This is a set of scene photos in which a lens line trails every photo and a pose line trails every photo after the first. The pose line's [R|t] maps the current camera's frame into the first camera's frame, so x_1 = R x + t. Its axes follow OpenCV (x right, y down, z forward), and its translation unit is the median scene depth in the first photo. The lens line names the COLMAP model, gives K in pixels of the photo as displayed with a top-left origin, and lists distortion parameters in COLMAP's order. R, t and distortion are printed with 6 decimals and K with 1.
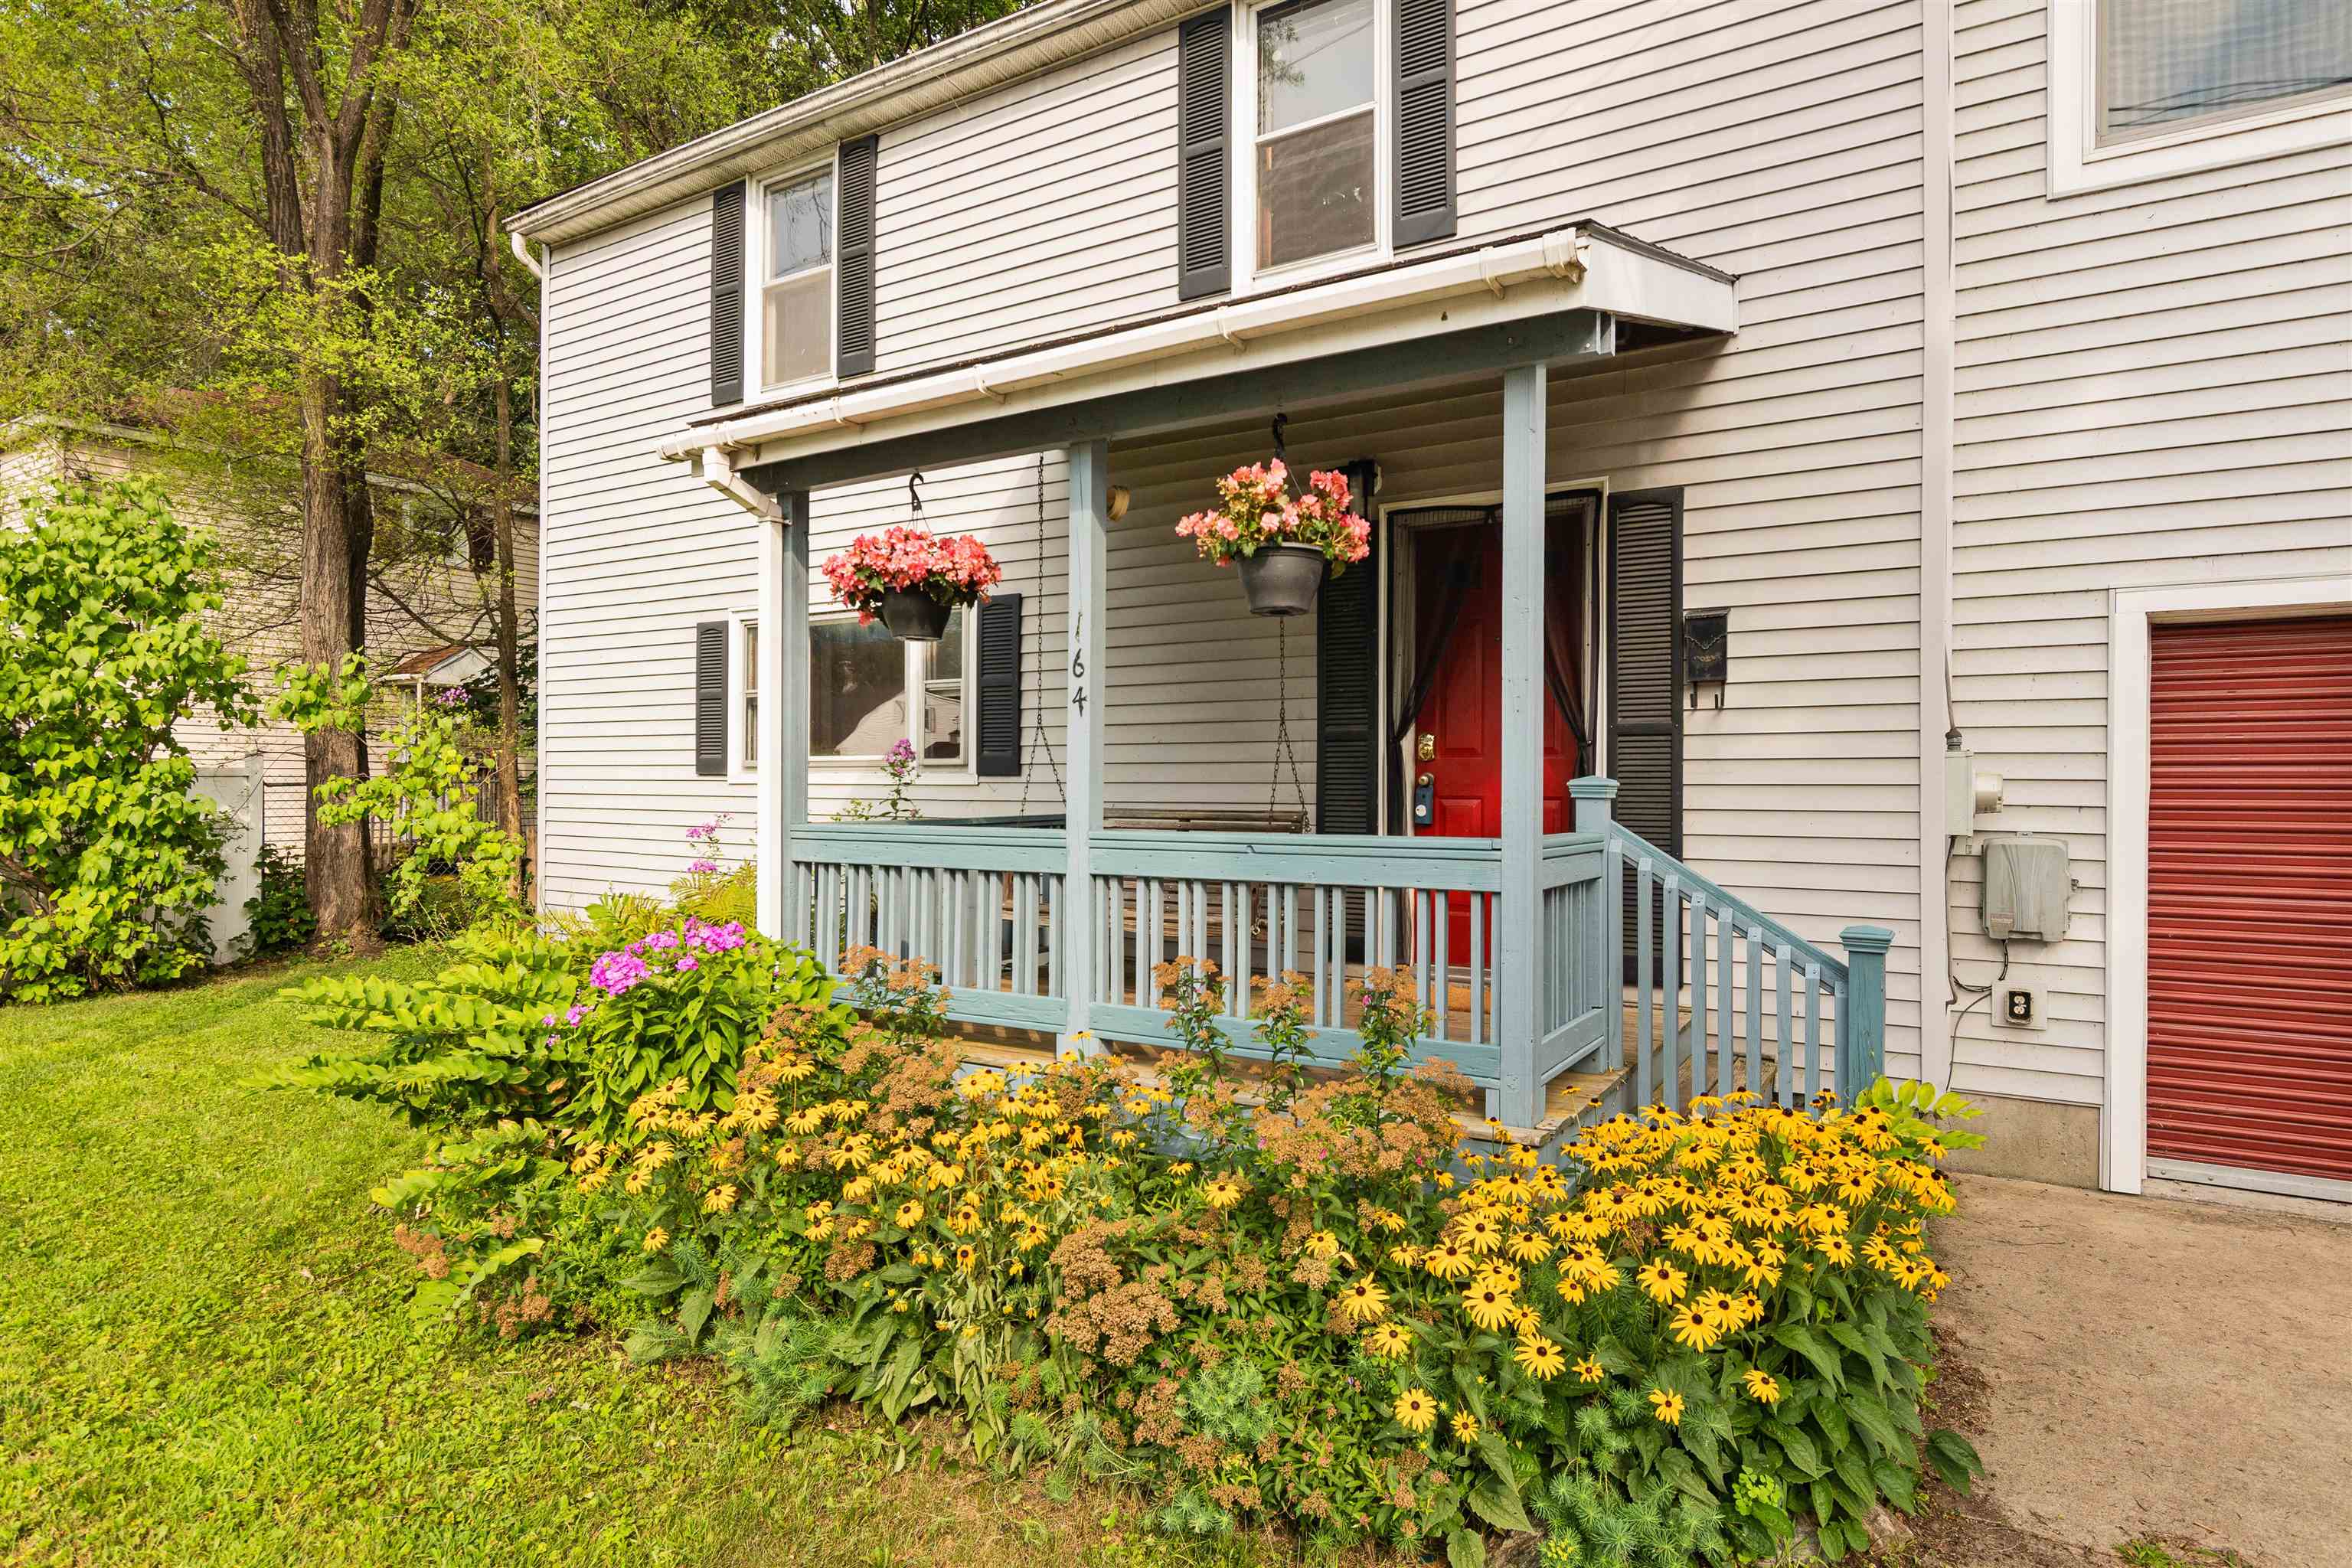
lens RADIAL K [[1356.9, 0, 1136.6], [0, 1356.9, 772.0], [0, 0, 1]] dist [-0.006161, -0.000268]
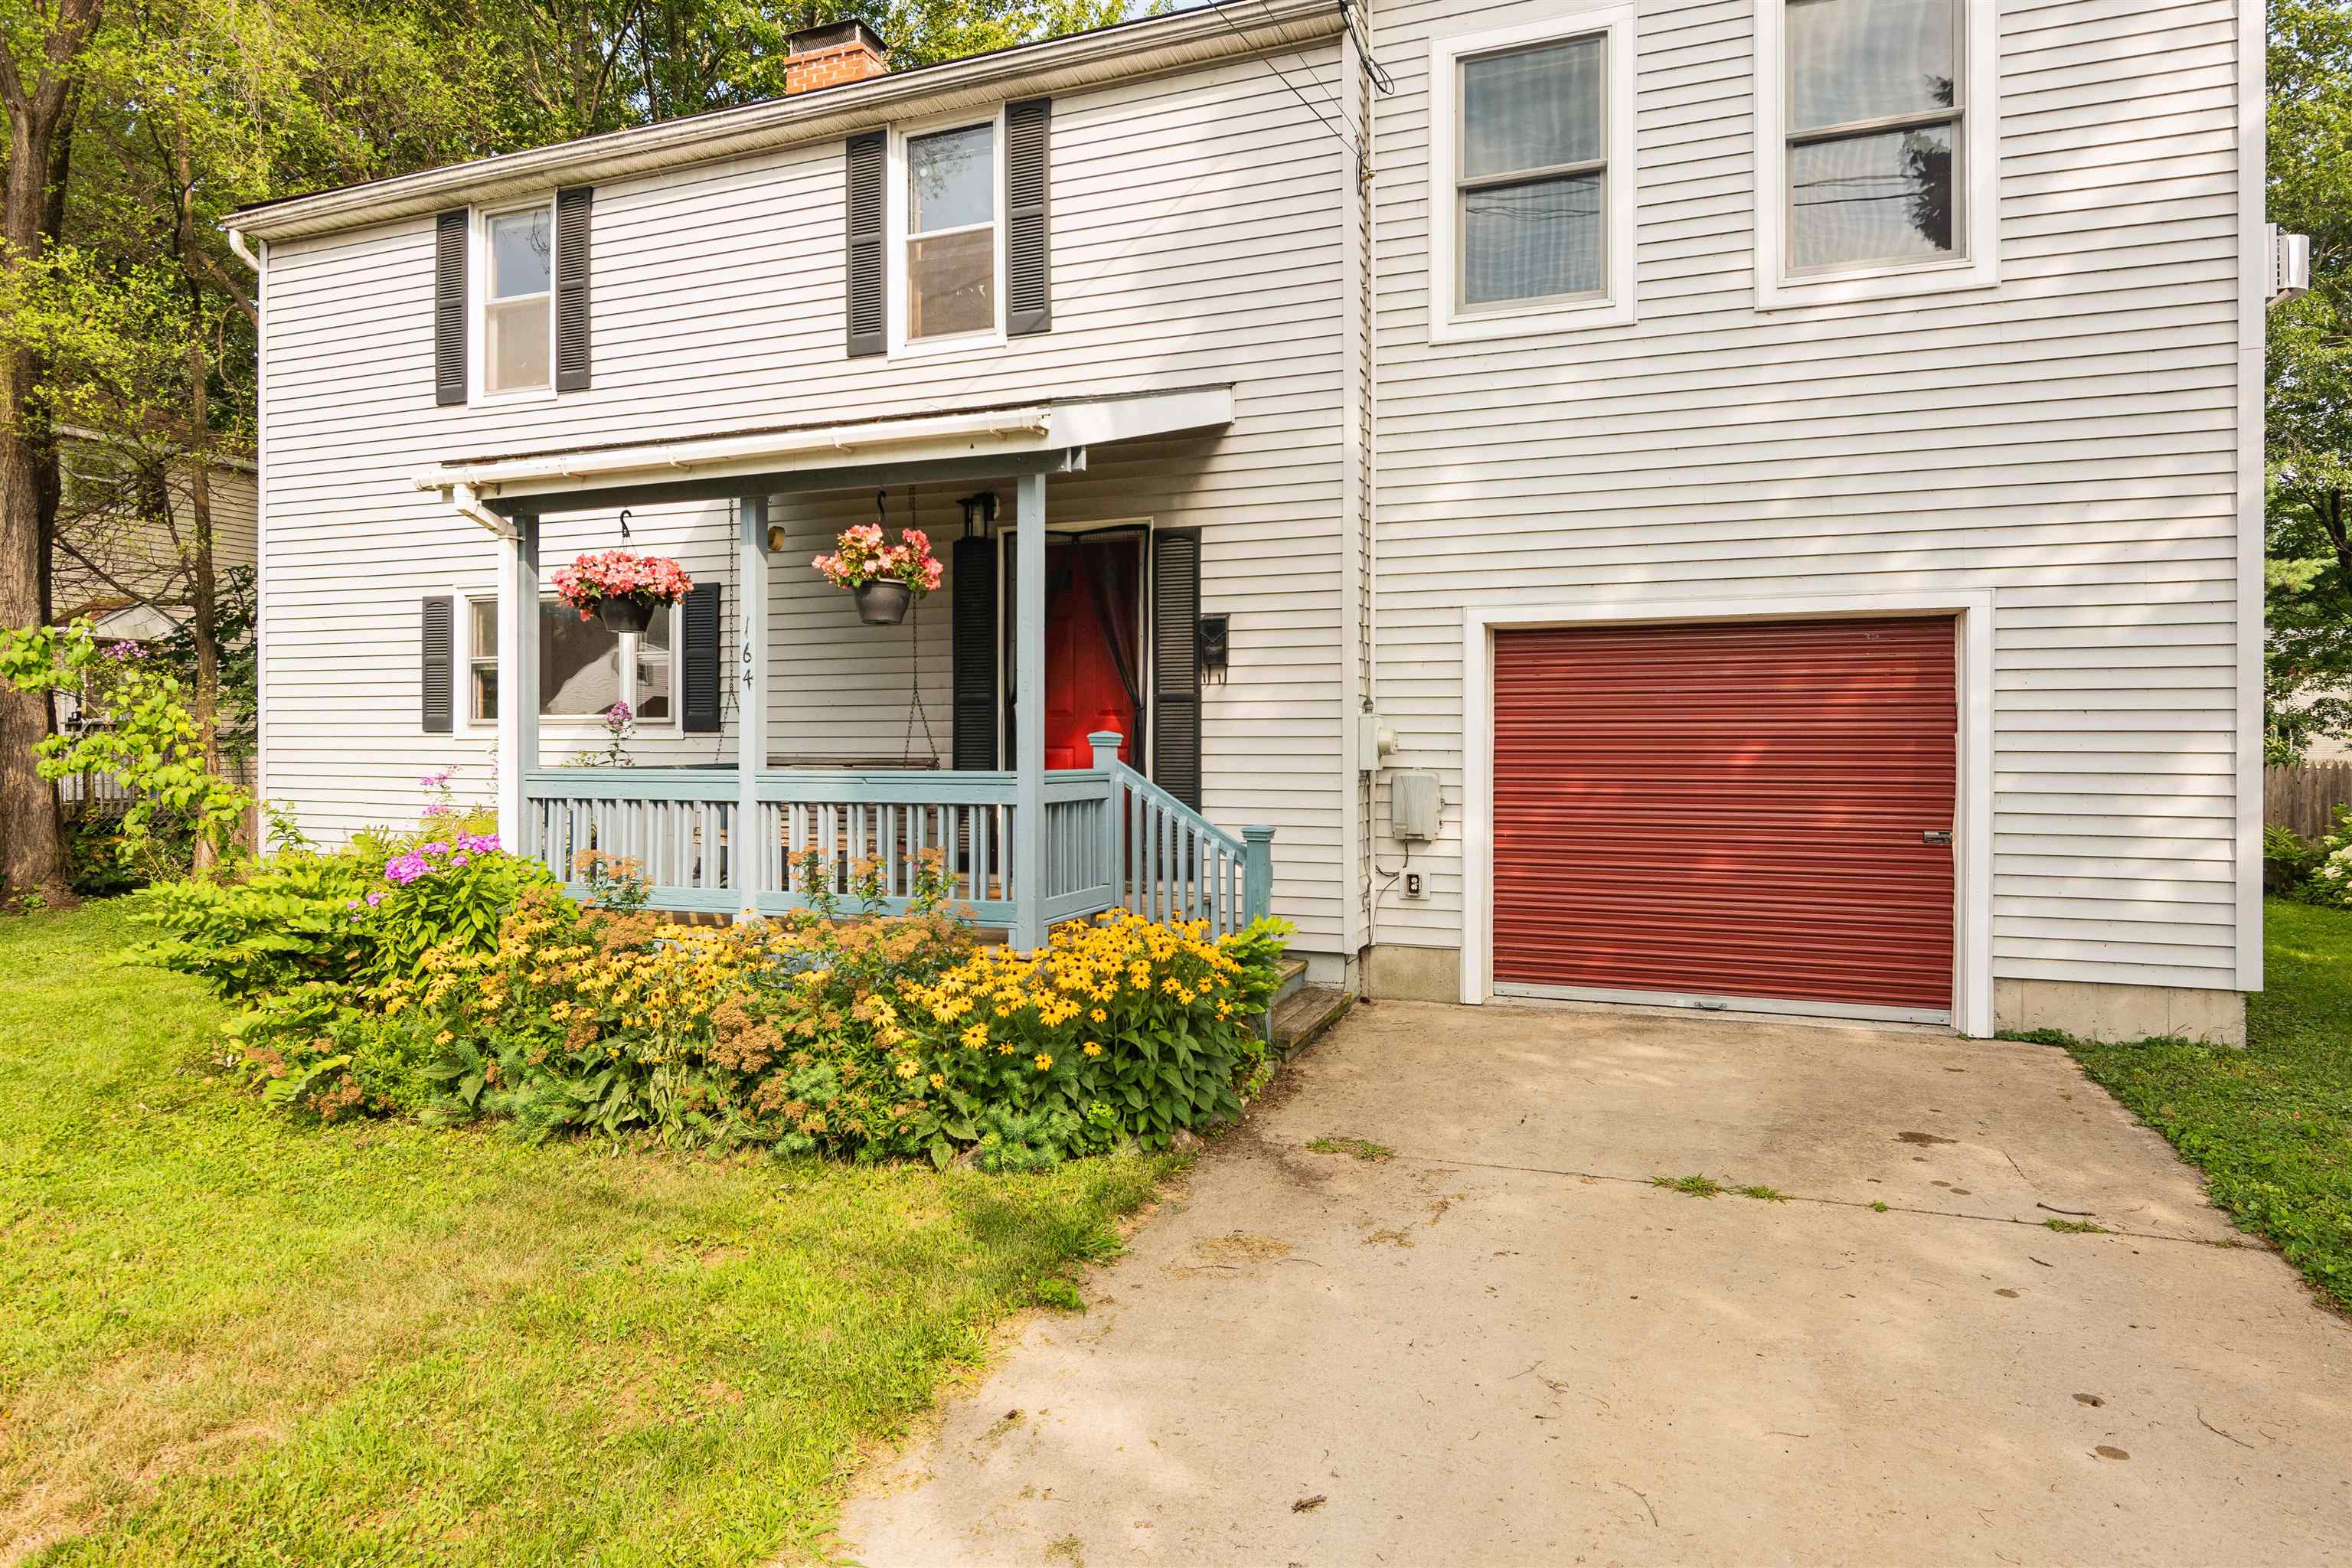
lens RADIAL K [[1356.9, 0, 1178.3], [0, 1356.9, 738.6], [0, 0, 1]] dist [-0.006161, -0.000268]
pose [[0.975905, -0.003683, 0.218164, 0.072920], [0.001764, 0.999958, 0.008991, -0.001727], [-0.218188, -0.008389, 0.975871, -0.404469]]
